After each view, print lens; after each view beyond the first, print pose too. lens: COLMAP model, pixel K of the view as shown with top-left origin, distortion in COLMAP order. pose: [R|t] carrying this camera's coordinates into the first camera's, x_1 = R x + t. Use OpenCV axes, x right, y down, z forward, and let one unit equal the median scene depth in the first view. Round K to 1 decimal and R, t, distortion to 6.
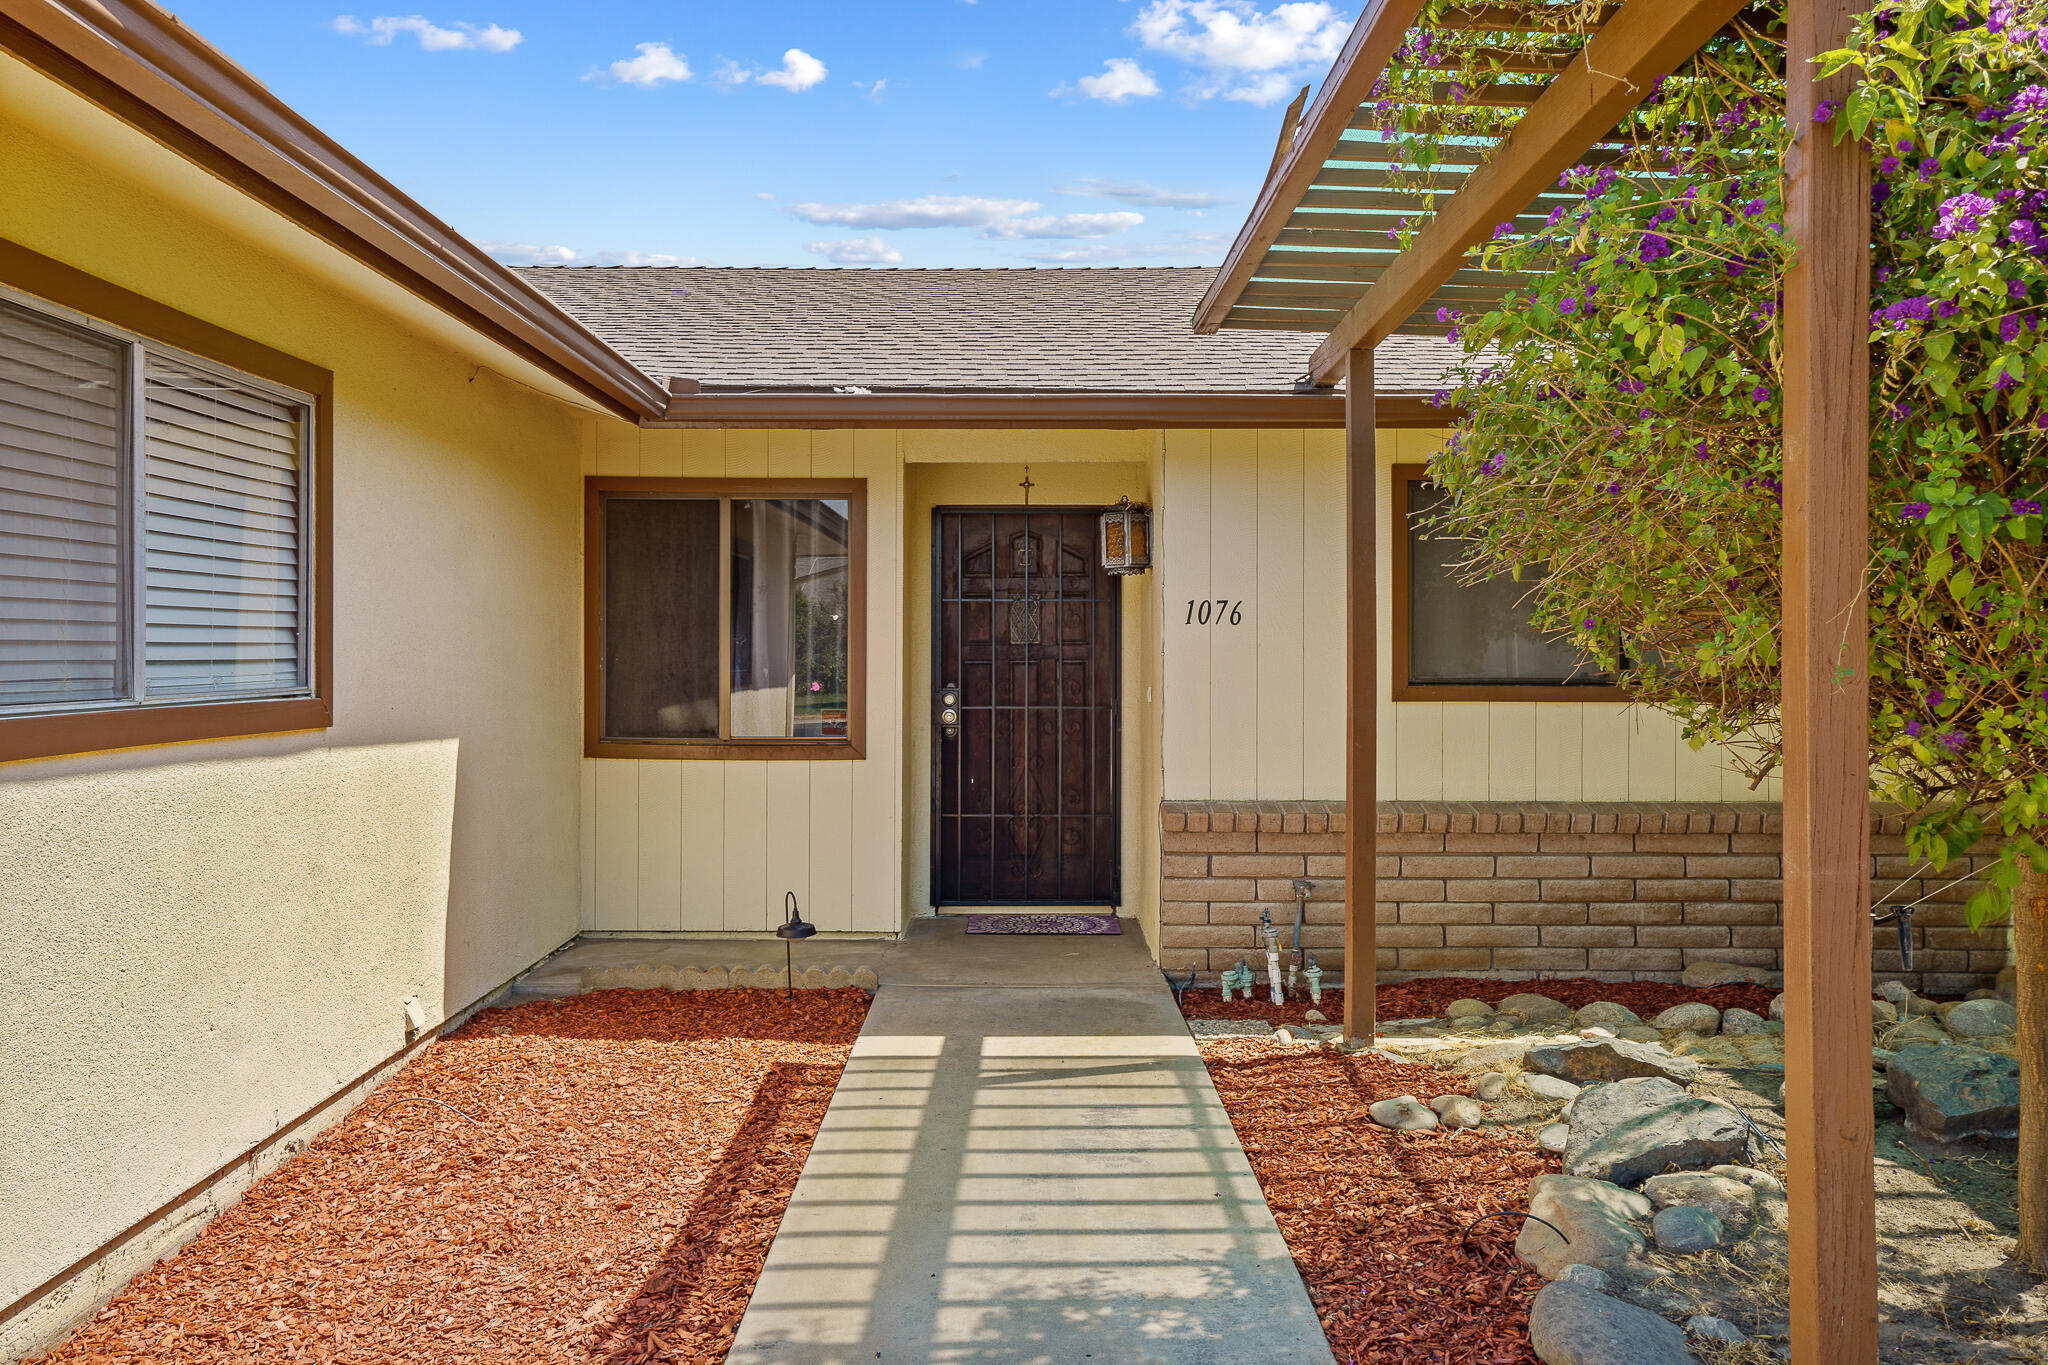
lens RADIAL K [[1534.1, 0, 1052.6], [0, 1534.1, 621.8], [0, 0, 1]] dist [0.033390, 0.021560]
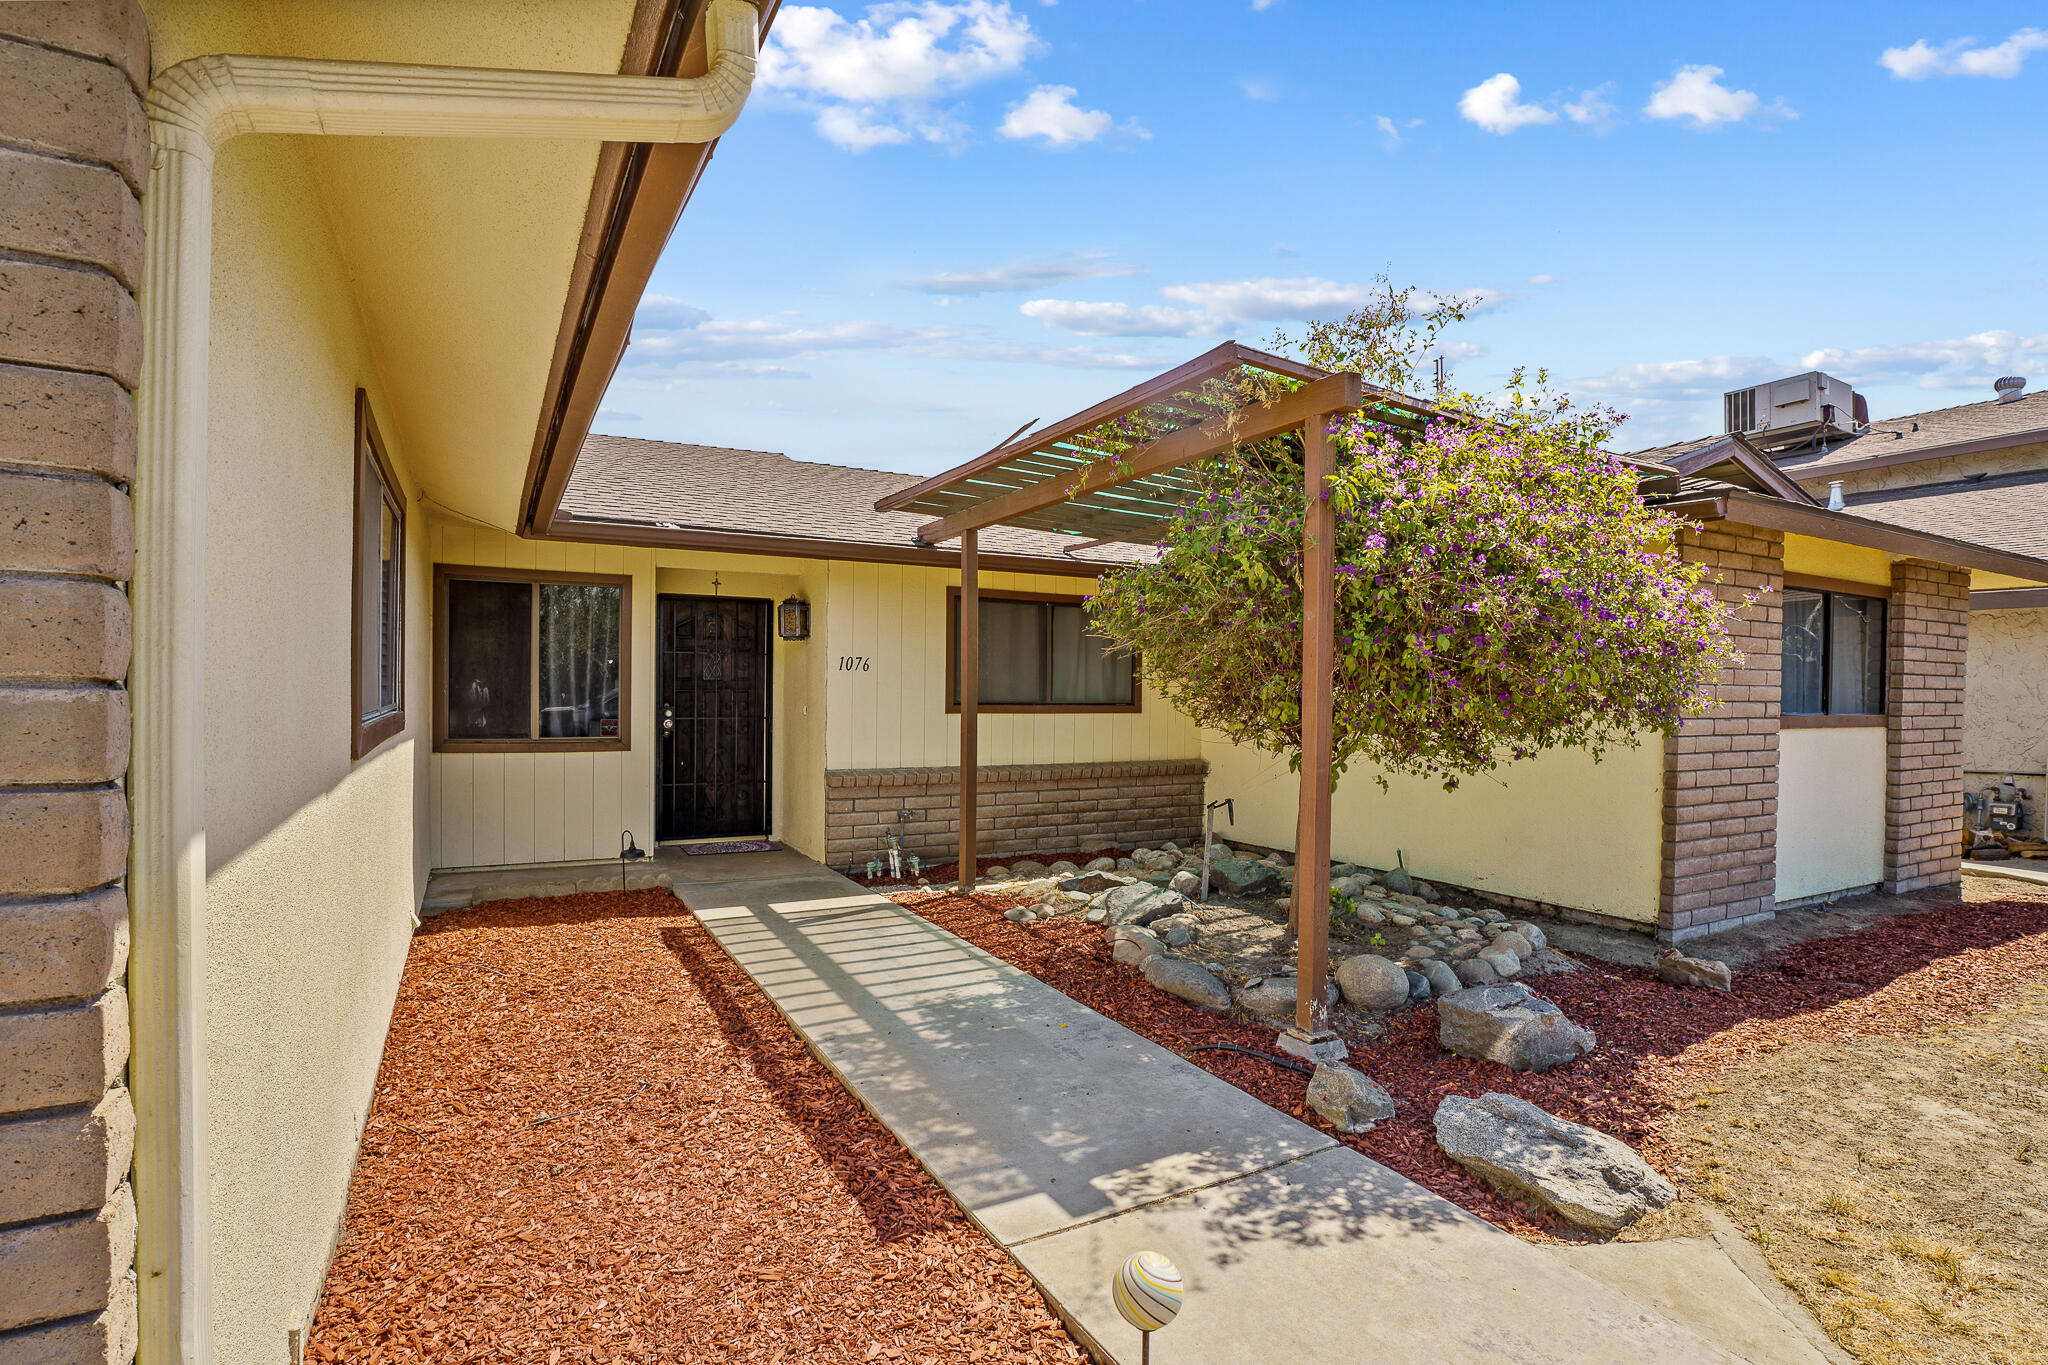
lens RADIAL K [[964.6, 0, 1021.6], [0, 964.6, 692.6], [0, 0, 1]] dist [-0.008907, 0.000990]
pose [[0.886331, 0.008881, 0.462967, -0.366688], [-0.021203, 0.999546, 0.021419, -0.001956], [-0.462566, -0.028800, 0.886117, -0.123885]]
